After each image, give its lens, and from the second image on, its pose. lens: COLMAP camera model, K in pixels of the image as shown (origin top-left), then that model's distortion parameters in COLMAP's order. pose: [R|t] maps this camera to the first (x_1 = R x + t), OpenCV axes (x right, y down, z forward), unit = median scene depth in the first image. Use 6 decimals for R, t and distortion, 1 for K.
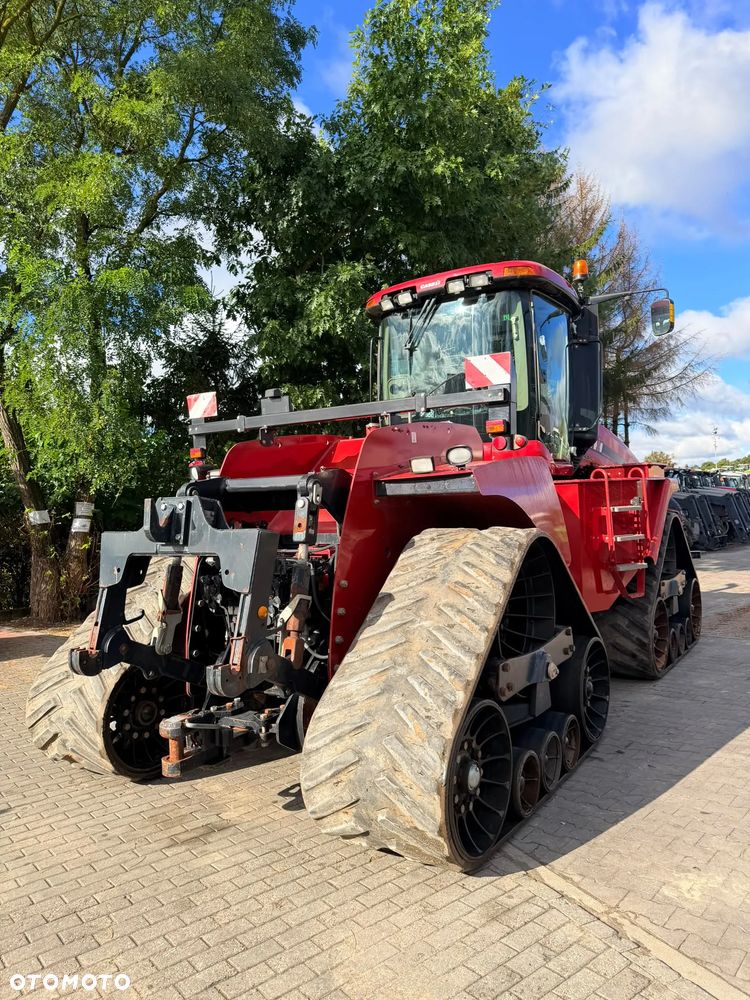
lens RADIAL K [[710.3, 0, 380.0], [0, 710.3, 501.2], [0, 0, 1]] dist [0.026839, -0.029419]
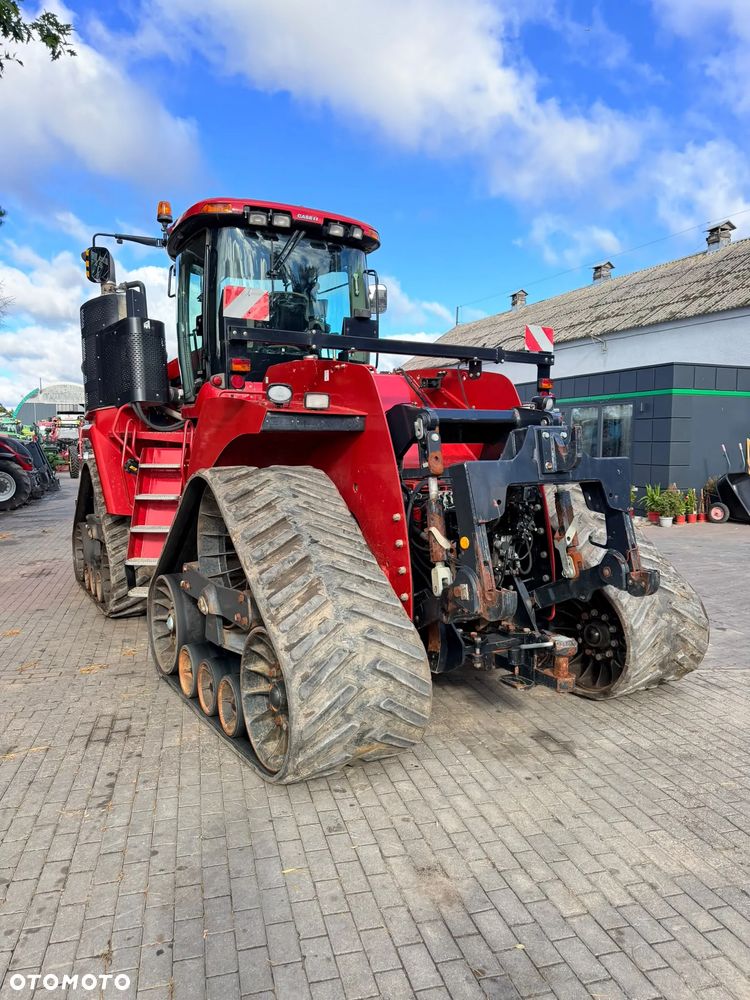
lens RADIAL K [[702.7, 0, 377.1], [0, 702.7, 499.5], [0, 0, 1]] dist [0.068111, -0.094538]
pose [[0.446157, -0.039027, 0.894104, -1.286532], [-0.019625, 0.998382, 0.053372, 0.049897], [-0.894740, -0.041359, 0.444669, 0.764031]]
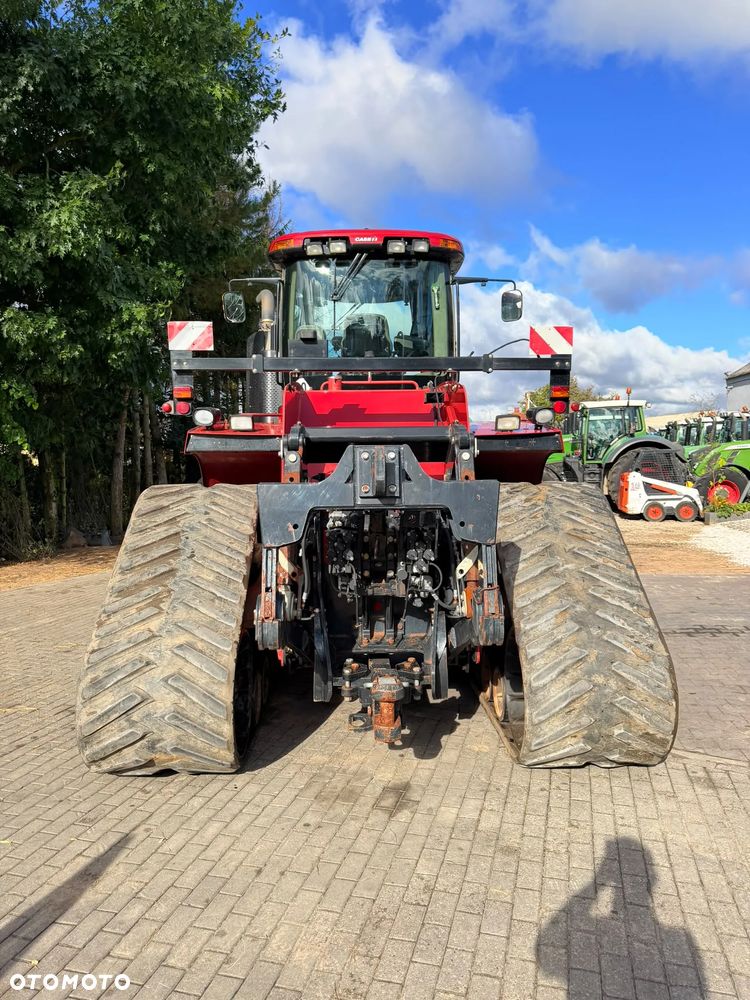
lens RADIAL K [[710.3, 0, 380.0], [0, 710.3, 501.2], [0, 0, 1]] dist [0.026839, -0.029419]
pose [[0.827257, -0.007606, 0.561772, -0.791951], [-0.023505, 0.998564, 0.048133, 0.022481], [-0.561332, -0.053022, 0.825890, 0.237668]]
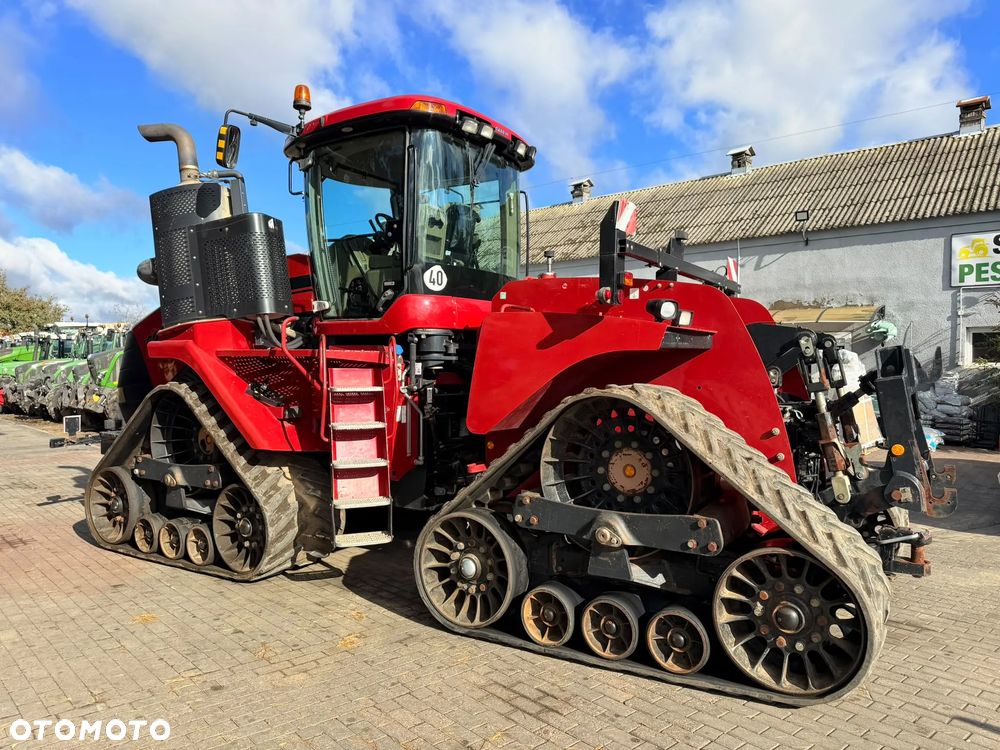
lens RADIAL K [[702.7, 0, 506.2], [0, 702.7, 374.8], [0, 0, 1]] dist [0.068111, -0.094538]
pose [[-0.008977, 0.023987, 0.999672, -1.439804], [-0.004564, 0.999701, -0.024029, 0.072642], [-0.999949, -0.004778, -0.008865, 1.653980]]
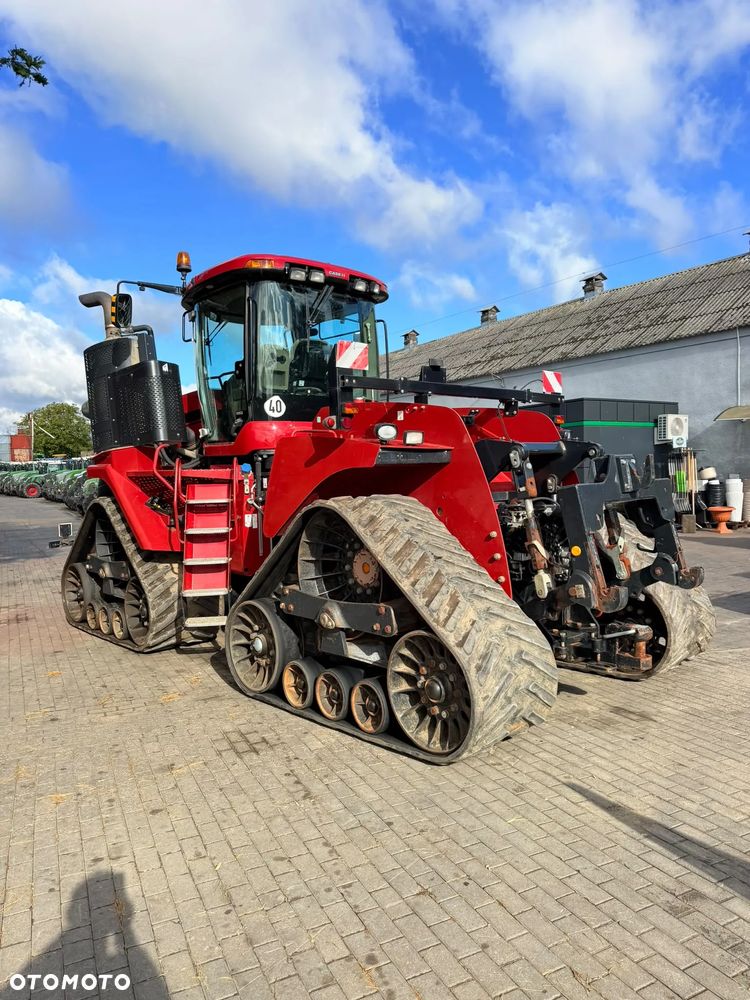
lens RADIAL K [[700.0, 0, 385.3], [0, 700.0, 499.4], [0, 0, 1]] dist [0.098096, -0.163195]
pose [[0.264228, -0.010790, 0.964400, -1.589130], [0.014319, 0.999871, 0.007264, 0.057908], [-0.964354, 0.011890, 0.264348, 1.066474]]
